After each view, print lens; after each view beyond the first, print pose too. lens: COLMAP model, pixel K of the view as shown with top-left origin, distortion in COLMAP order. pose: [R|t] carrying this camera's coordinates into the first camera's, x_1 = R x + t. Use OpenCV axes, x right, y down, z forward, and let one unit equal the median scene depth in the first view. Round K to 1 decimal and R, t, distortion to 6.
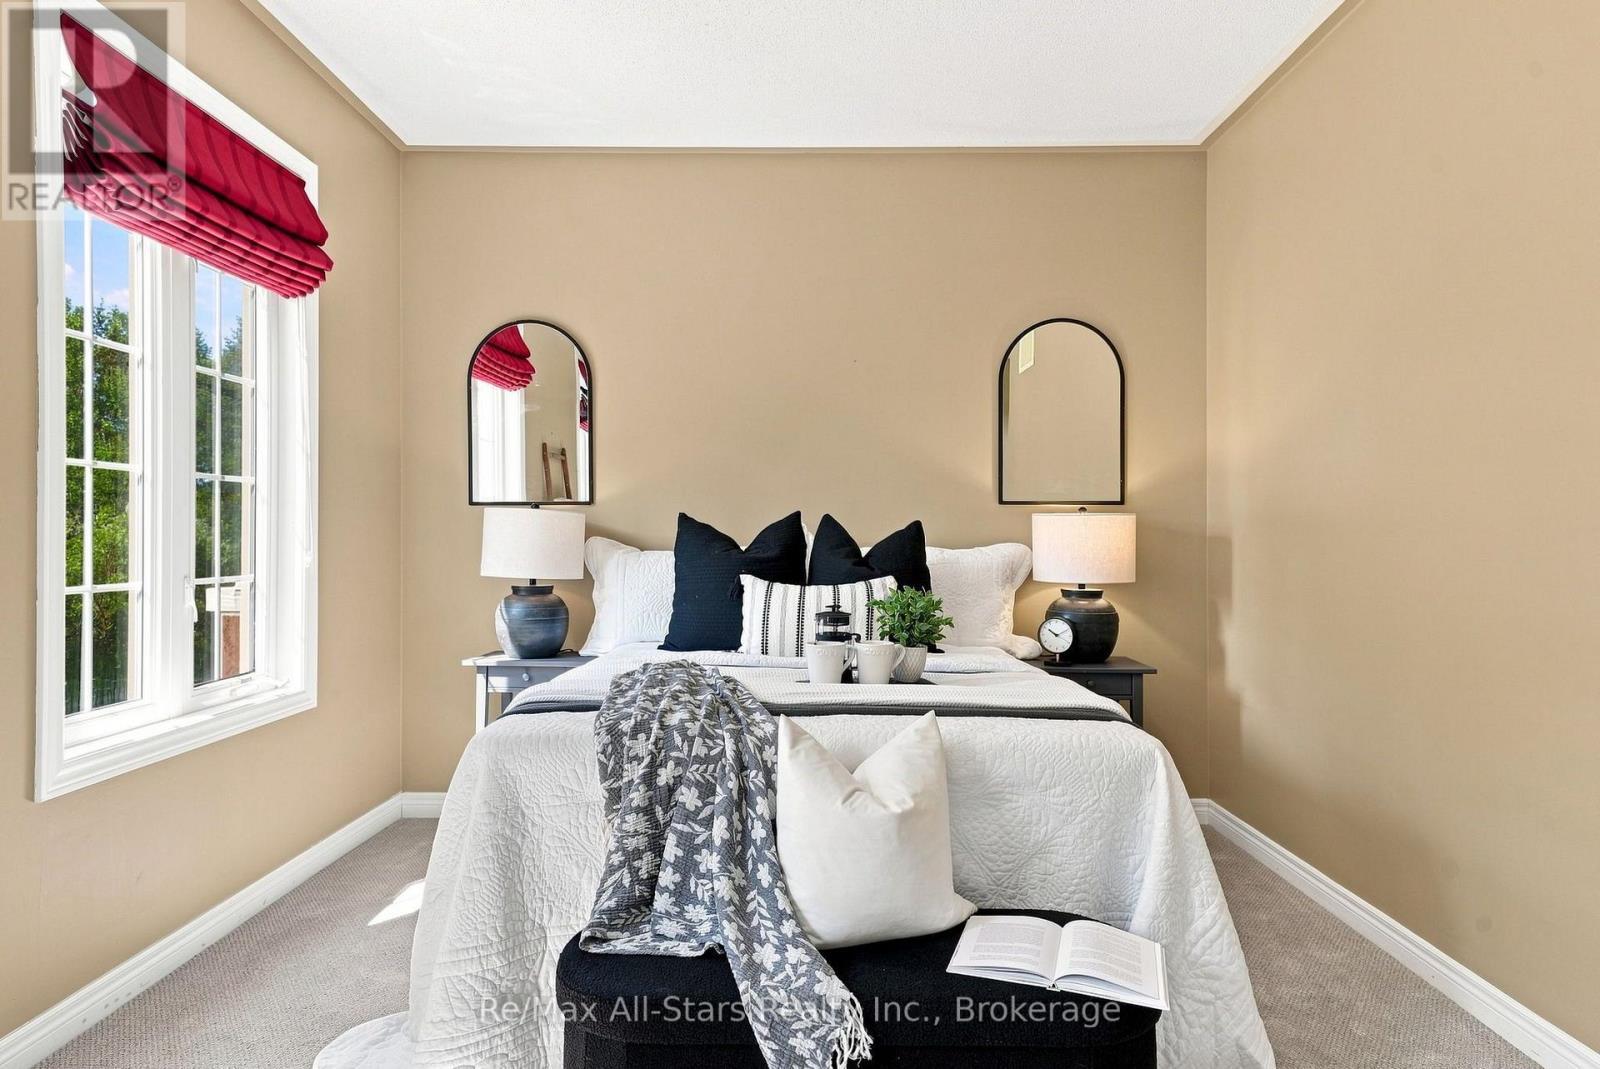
lens RADIAL K [[951.2, 0, 801.0], [0, 951.2, 527.0], [0, 0, 1]] dist [0.014502, 0.001584]
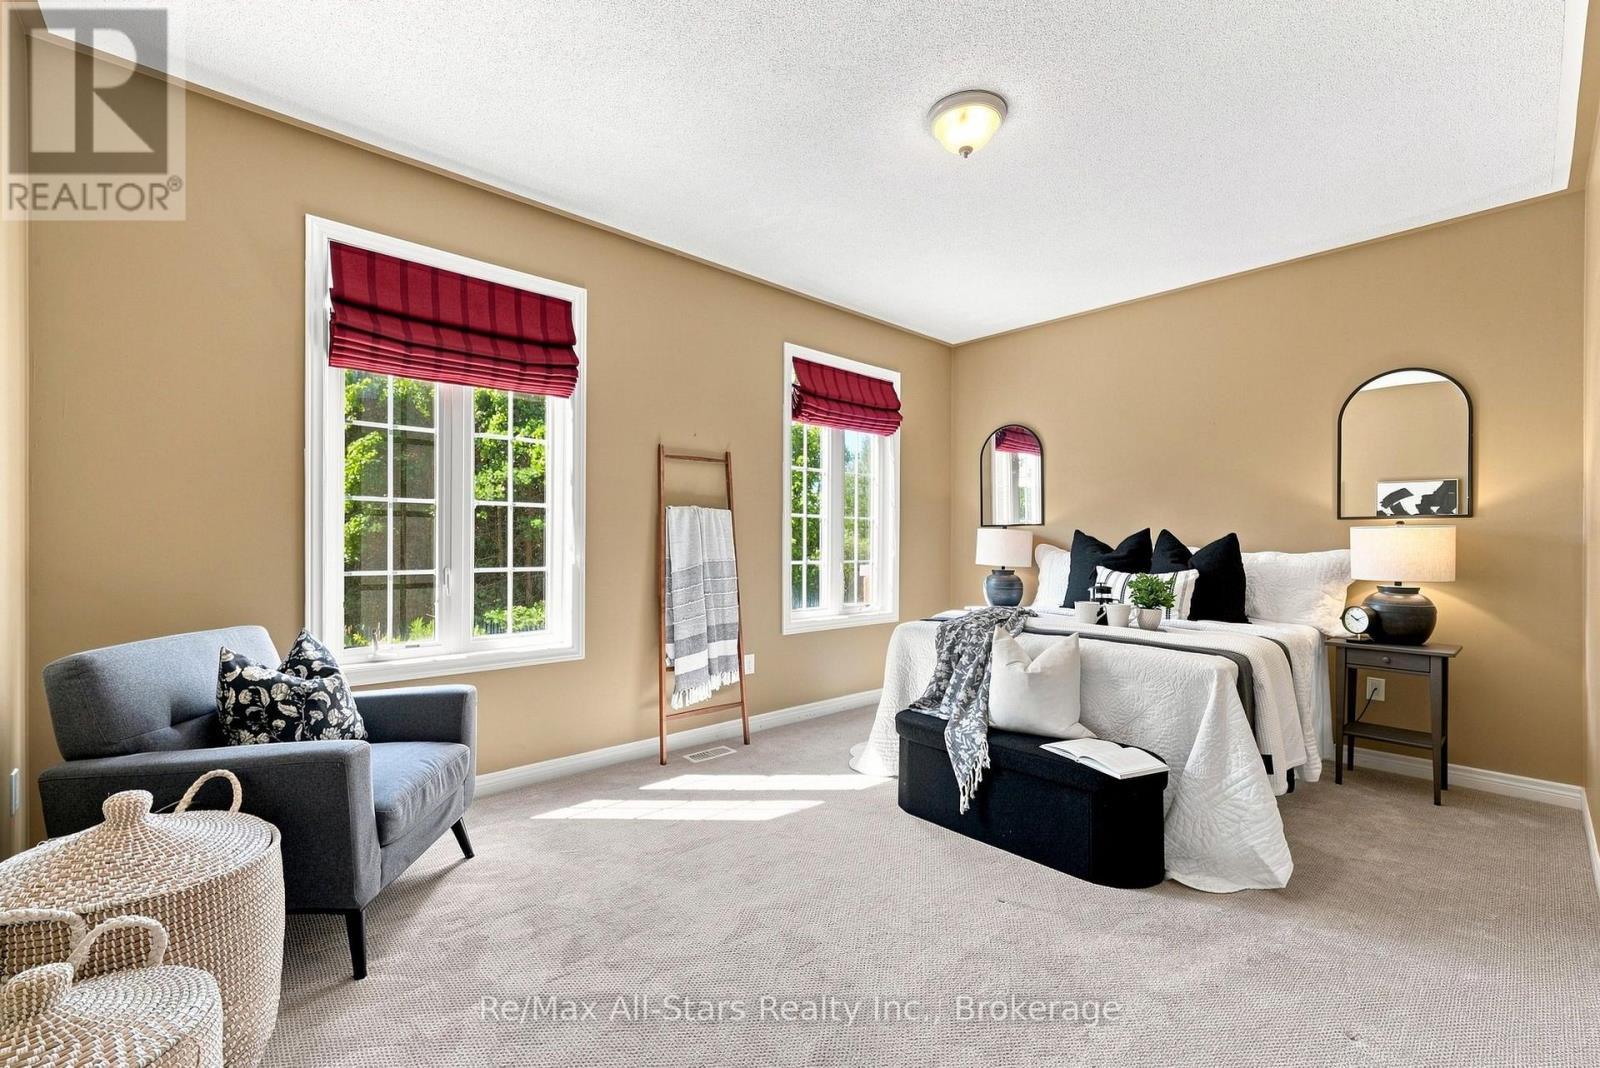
lens RADIAL K [[696.5, 0, 803.1], [0, 696.5, 542.2], [0, 0, 1]] dist [0.007085, 0.000098]
pose [[0.679908, 0.000670, -0.733297, 0.605096], [0.005495, 0.999967, 0.006008, -0.003875], [0.733277, -0.008115, 0.679882, -0.289830]]
